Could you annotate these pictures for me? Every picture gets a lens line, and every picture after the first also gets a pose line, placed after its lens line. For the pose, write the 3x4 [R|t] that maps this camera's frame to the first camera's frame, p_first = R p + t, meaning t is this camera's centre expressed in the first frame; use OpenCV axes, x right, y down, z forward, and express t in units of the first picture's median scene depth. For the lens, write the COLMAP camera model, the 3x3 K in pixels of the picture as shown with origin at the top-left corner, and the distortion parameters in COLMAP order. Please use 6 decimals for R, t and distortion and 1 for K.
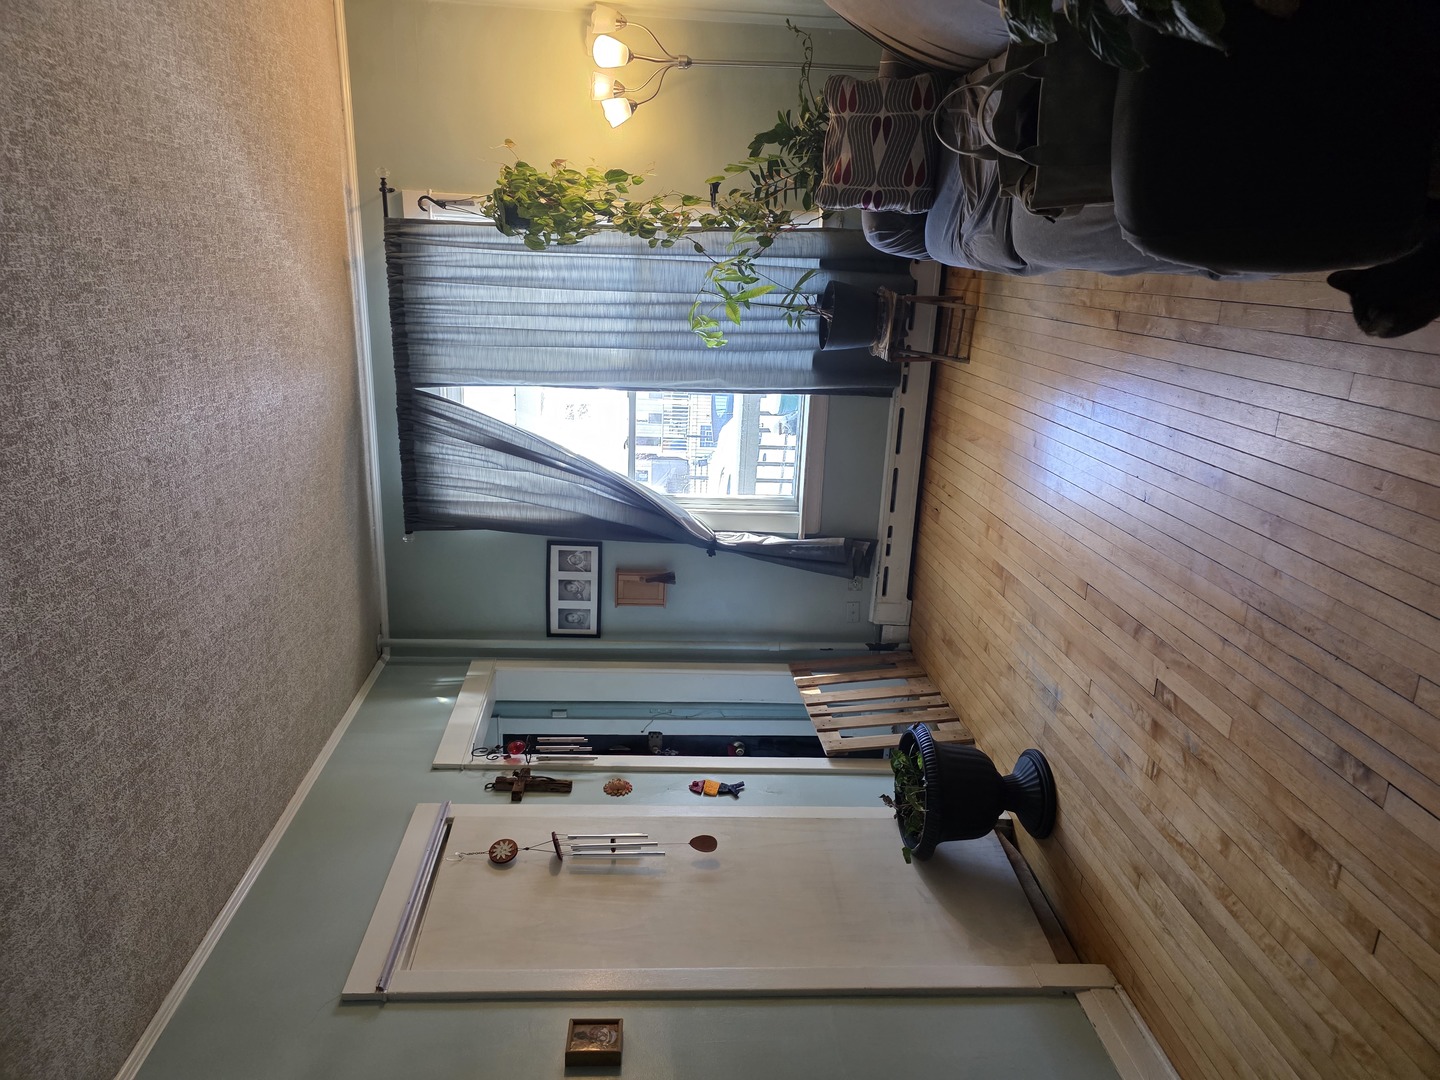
lens RADIAL K [[974.3, 0, 720.0], [0, 974.3, 540.0], [0, 0, 1]] dist [0.019635, 0.000235]
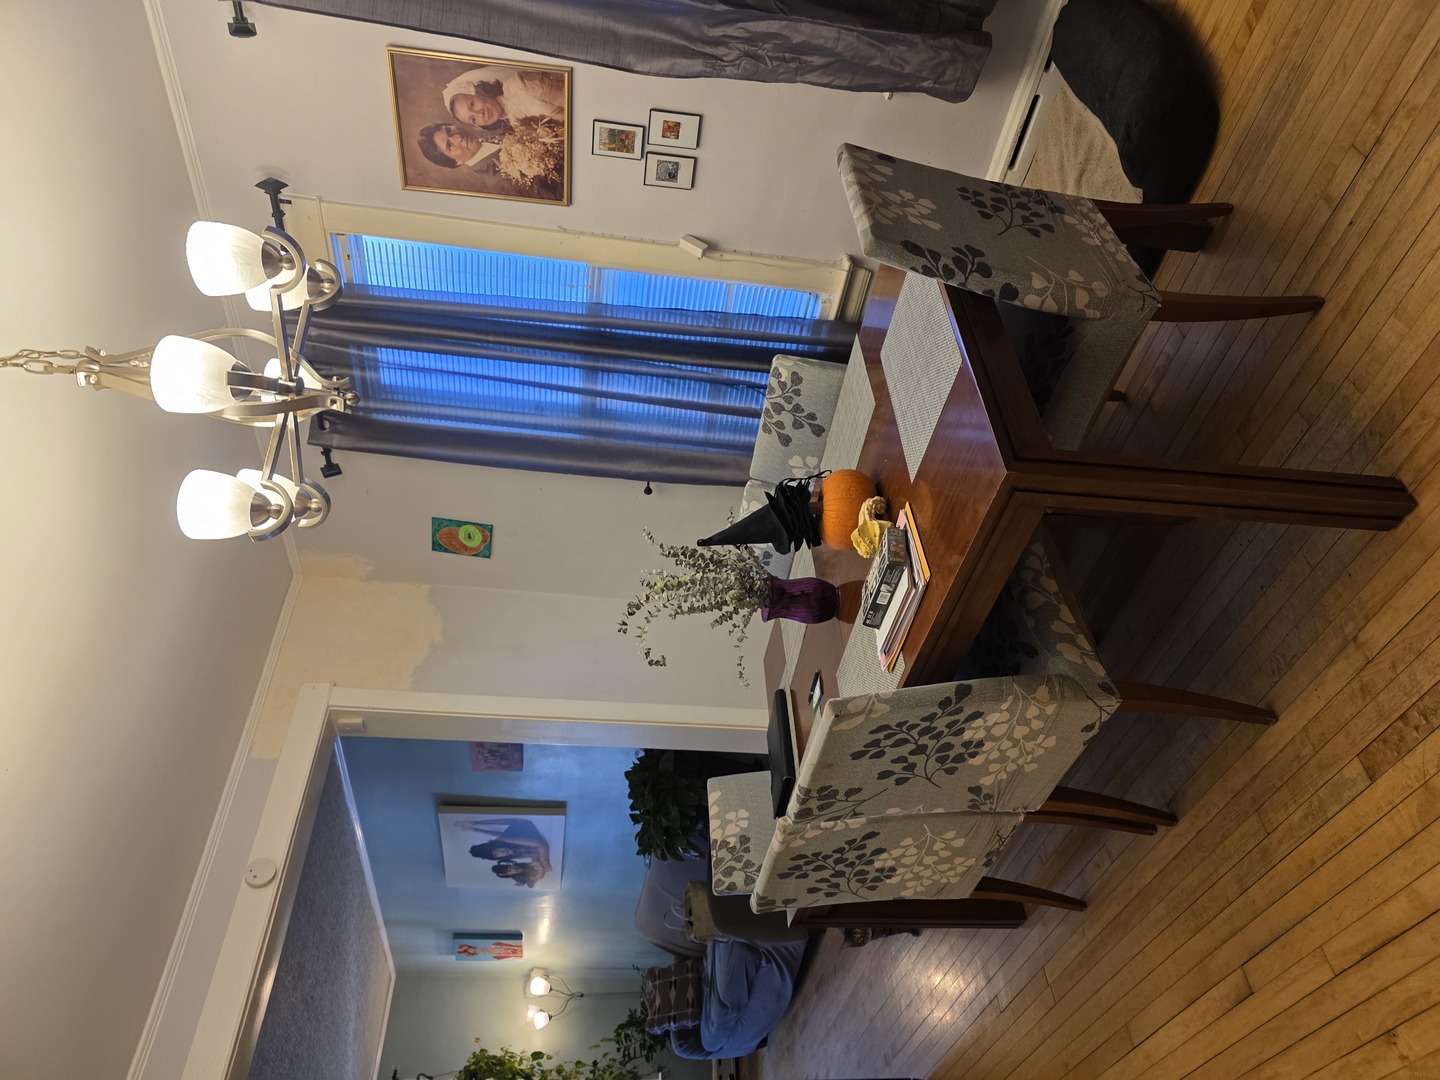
lens RADIAL K [[974.3, 0, 720.0], [0, 974.3, 540.0], [0, 0, 1]] dist [0.019635, 0.000235]
pose [[0.994224, -0.000538, 0.107326, 0.030835], [0.094369, 0.480709, -0.871787, 0.755452], [-0.051123, 0.876880, 0.477983, -0.668728]]
